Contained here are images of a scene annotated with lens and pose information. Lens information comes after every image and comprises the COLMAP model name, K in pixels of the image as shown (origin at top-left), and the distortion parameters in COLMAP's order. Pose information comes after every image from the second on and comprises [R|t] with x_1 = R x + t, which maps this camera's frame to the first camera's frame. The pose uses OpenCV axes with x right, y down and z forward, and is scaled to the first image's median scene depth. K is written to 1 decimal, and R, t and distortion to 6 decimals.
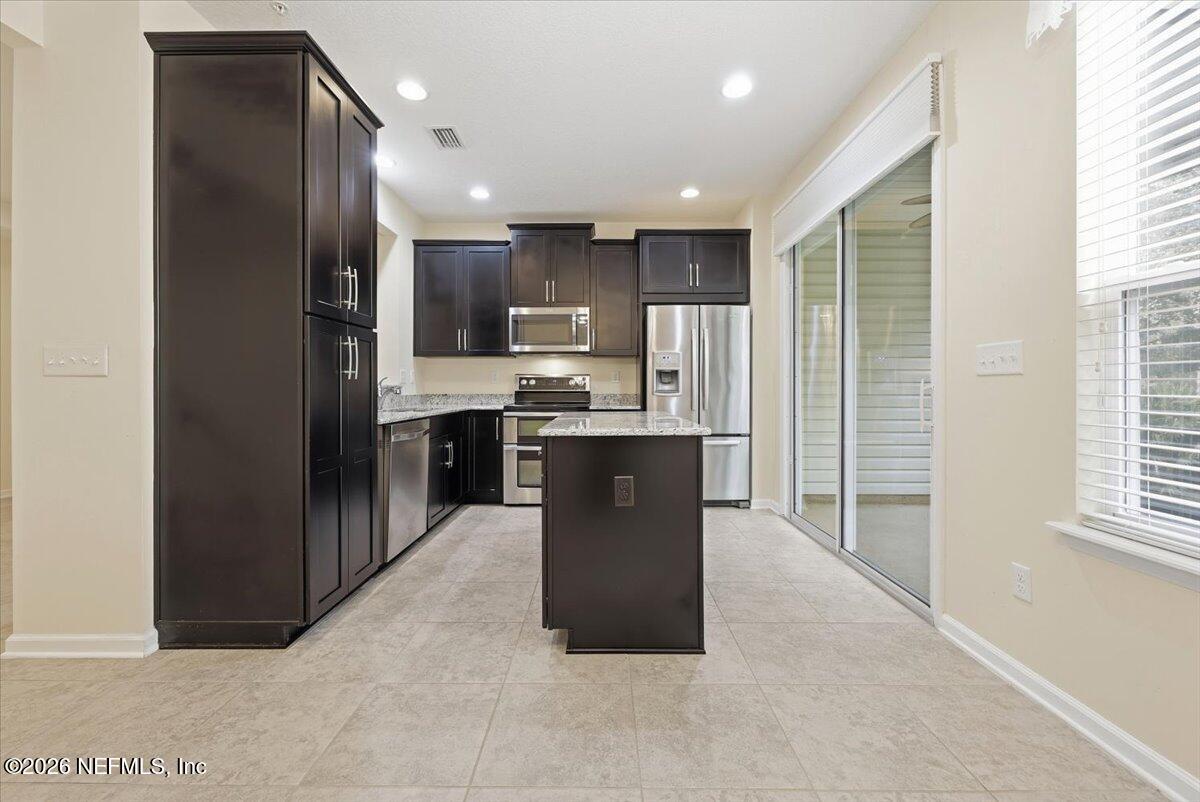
lens RADIAL K [[489.3, 0, 600.1], [0, 489.3, 388.9], [0, 0, 1]] dist [0.004764, -0.001433]
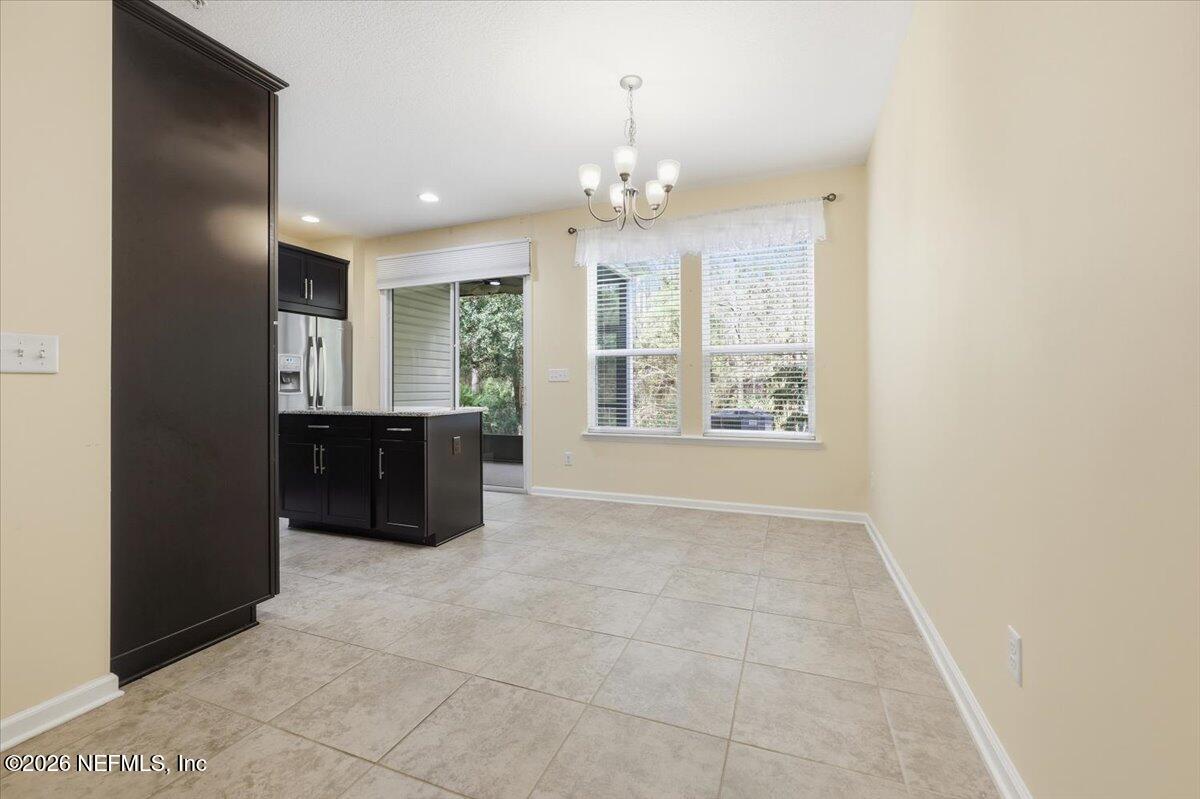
lens RADIAL K [[489.3, 0, 600.3], [0, 489.3, 393.9], [0, 0, 1]] dist [0.004764, -0.001433]
pose [[0.359773, -0.015549, 0.932910, -1.338124], [-0.003592, 0.999831, 0.018049, -0.019634], [-0.933033, -0.009845, 0.359656, -0.122579]]
